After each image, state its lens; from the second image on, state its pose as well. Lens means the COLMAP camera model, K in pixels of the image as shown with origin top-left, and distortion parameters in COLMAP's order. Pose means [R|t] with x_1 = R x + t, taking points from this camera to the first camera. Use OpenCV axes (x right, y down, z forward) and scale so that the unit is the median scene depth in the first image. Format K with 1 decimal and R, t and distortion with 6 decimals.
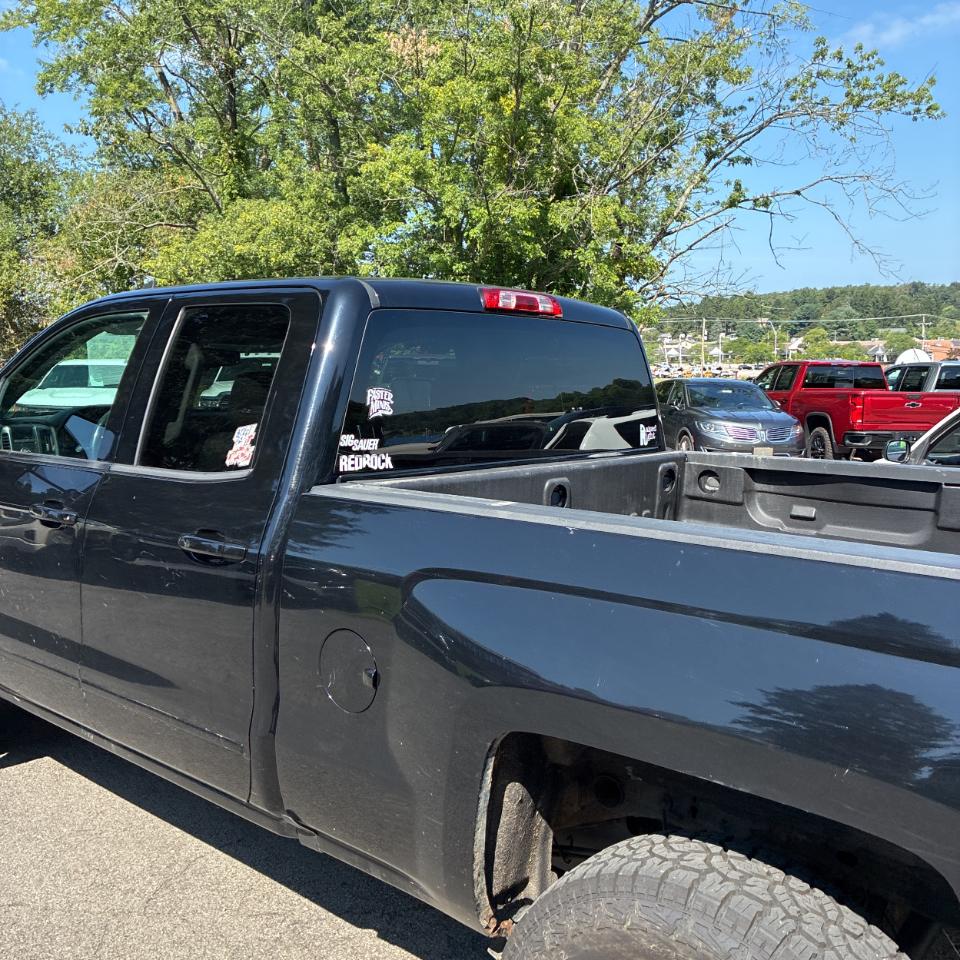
lens RADIAL K [[970.6, 0, 463.7], [0, 970.6, 468.6], [0, 0, 1]] dist [0.025905, -0.012671]
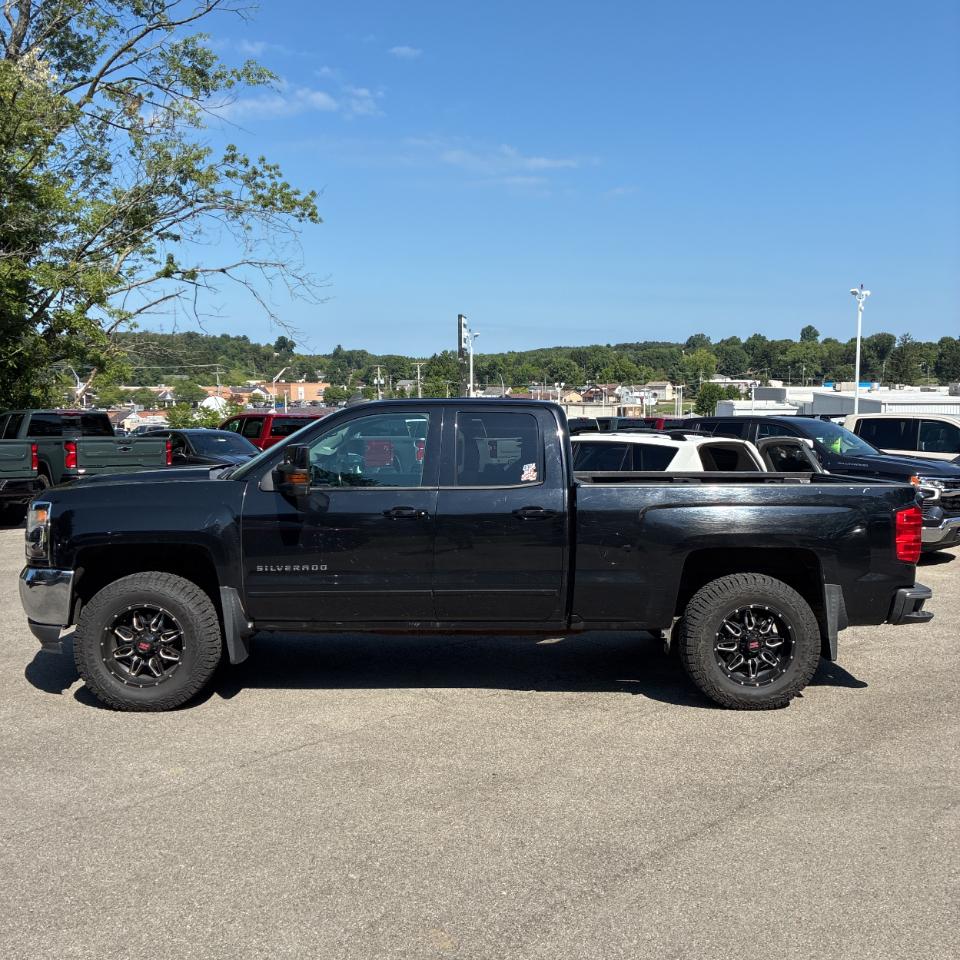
lens RADIAL K [[977.8, 0, 485.7], [0, 977.8, 477.2], [0, 0, 1]] dist [0.011956, -0.010297]
pose [[0.744834, -0.048918, 0.665454, -0.260507], [0.073024, 0.997295, -0.008423, 0.000108], [-0.663242, 0.054867, 0.746391, -0.098465]]
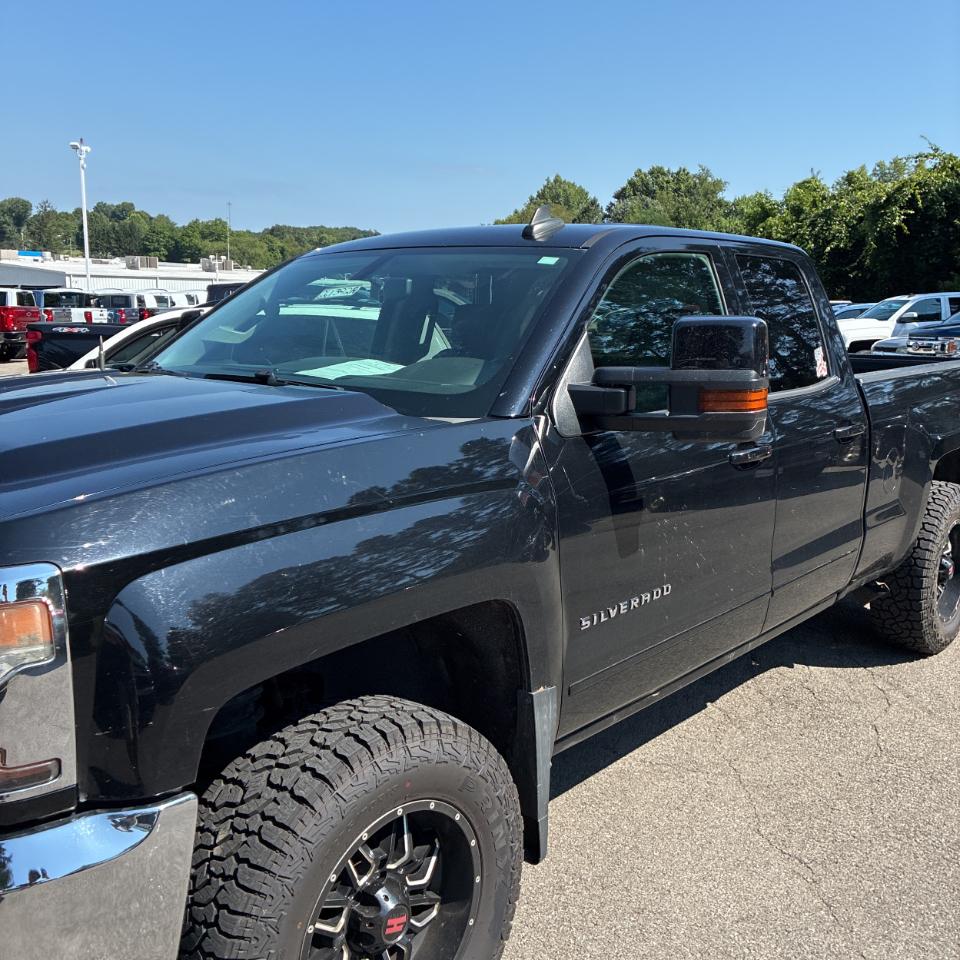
lens RADIAL K [[977.7, 0, 502.2], [0, 977.7, 480.1], [0, 0, 1]] dist [-0.008831, 0.111128]
pose [[-0.002253, -0.191265, 0.981536, -0.229167], [0.087082, 0.977772, 0.190732, -0.023215], [-0.996199, 0.085904, 0.014453, 0.199873]]
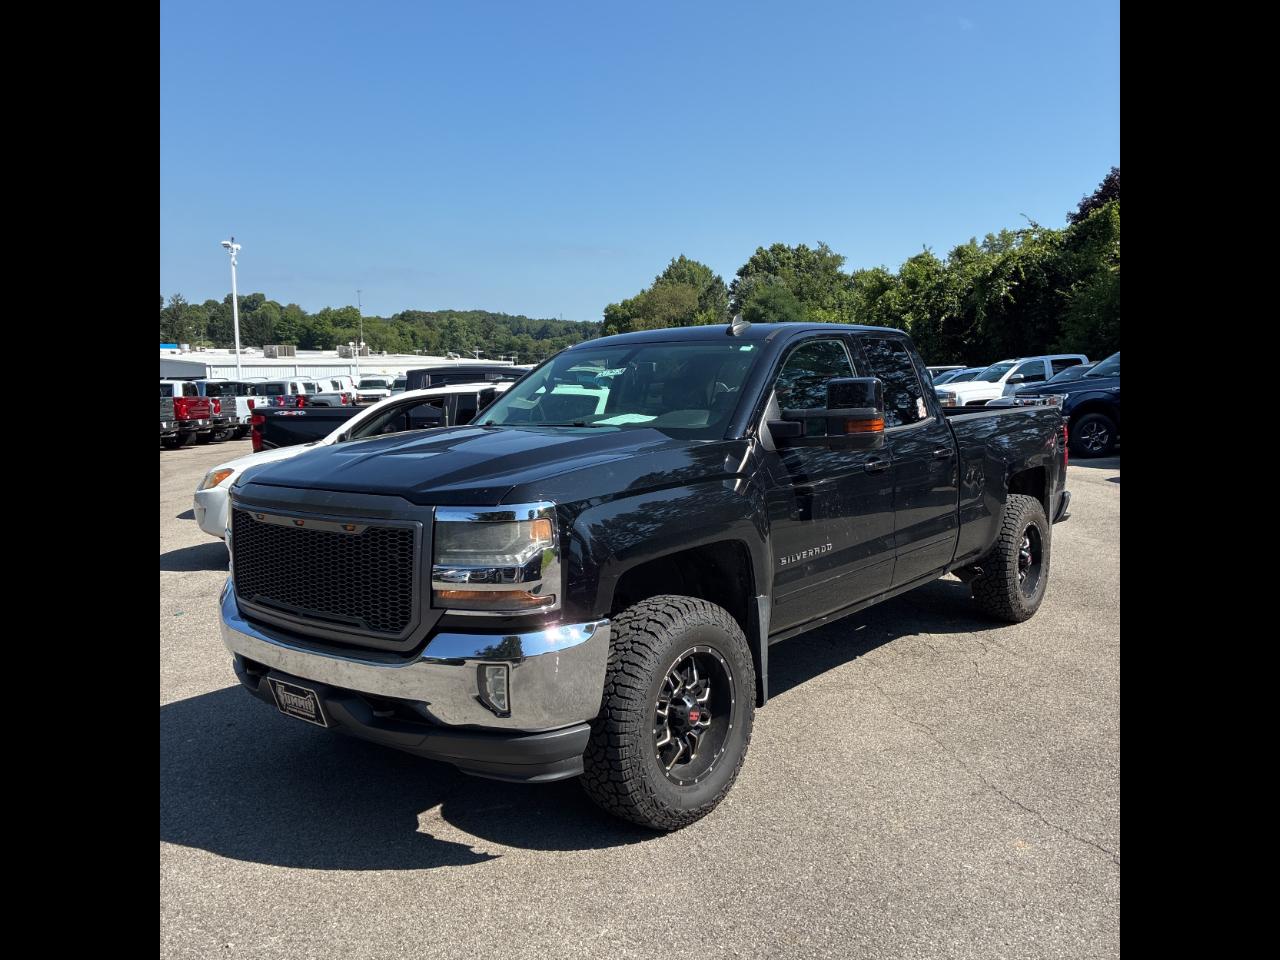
lens RADIAL K [[971.2, 0, 659.9], [0, 971.2, 482.8], [0, 0, 1]] dist [0.048624, -0.001299]
pose [[-0.032426, -0.118986, 0.992366, -0.319412], [0.119798, 0.985268, 0.122050, -0.025991], [-0.992269, 0.122841, -0.017694, 0.221820]]
